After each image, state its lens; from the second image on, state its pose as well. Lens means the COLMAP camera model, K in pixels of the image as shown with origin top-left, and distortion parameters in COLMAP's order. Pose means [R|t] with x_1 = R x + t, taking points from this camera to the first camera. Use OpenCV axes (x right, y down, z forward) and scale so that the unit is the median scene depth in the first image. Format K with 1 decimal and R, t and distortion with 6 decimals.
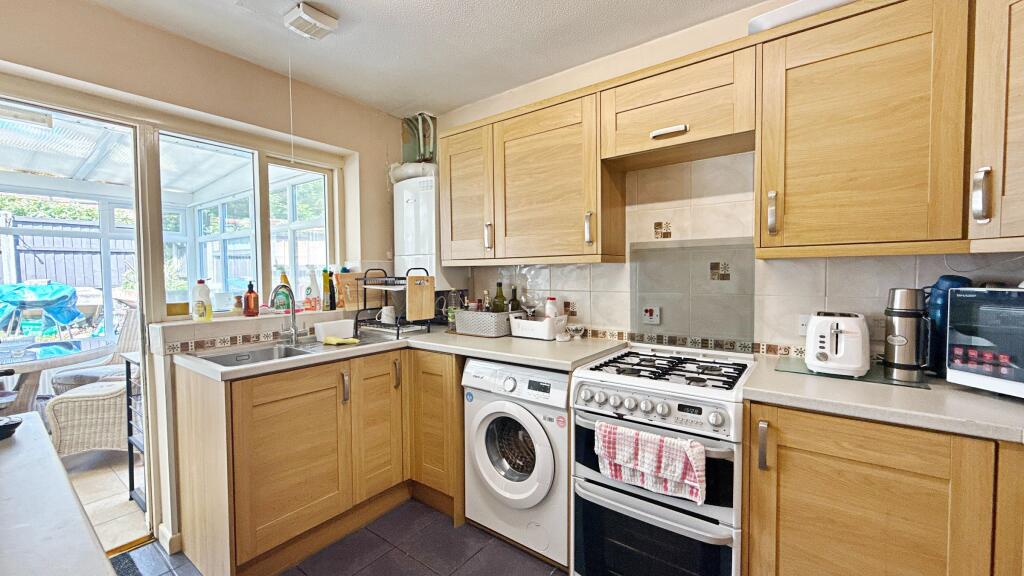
lens RADIAL K [[405.4, 0, 511.6], [0, 405.4, 287.8], [0, 0, 1]] dist [0.000920, 0.000056]
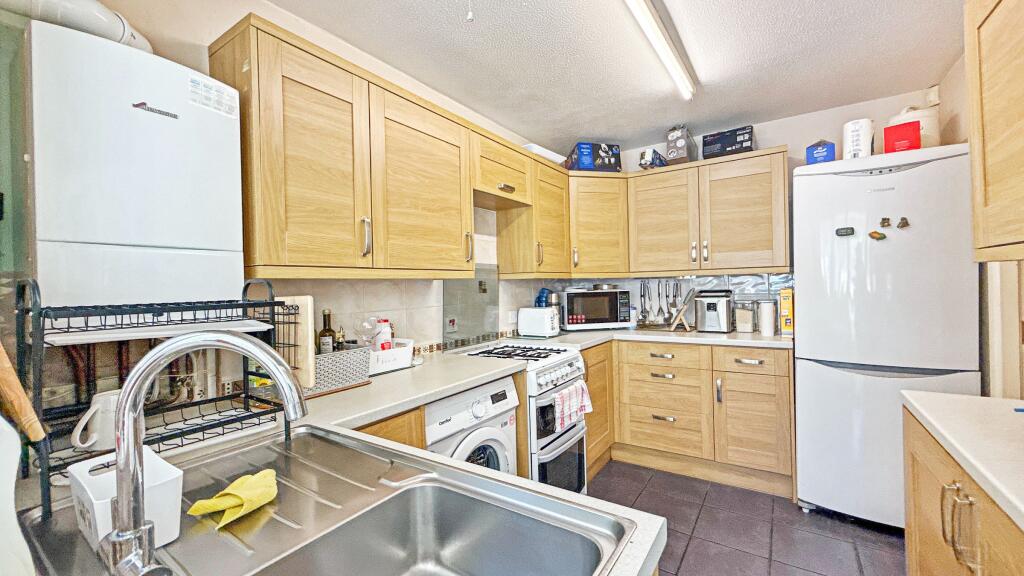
lens RADIAL K [[405.4, 0, 512.0], [0, 405.4, 286.8], [0, 0, 1]] dist [0.000920, 0.000056]
pose [[-0.047244, 0.008368, 0.998848, -0.846268], [0.061165, 0.998113, -0.005469, -0.024351], [-0.997009, 0.060837, -0.047667, 0.877243]]
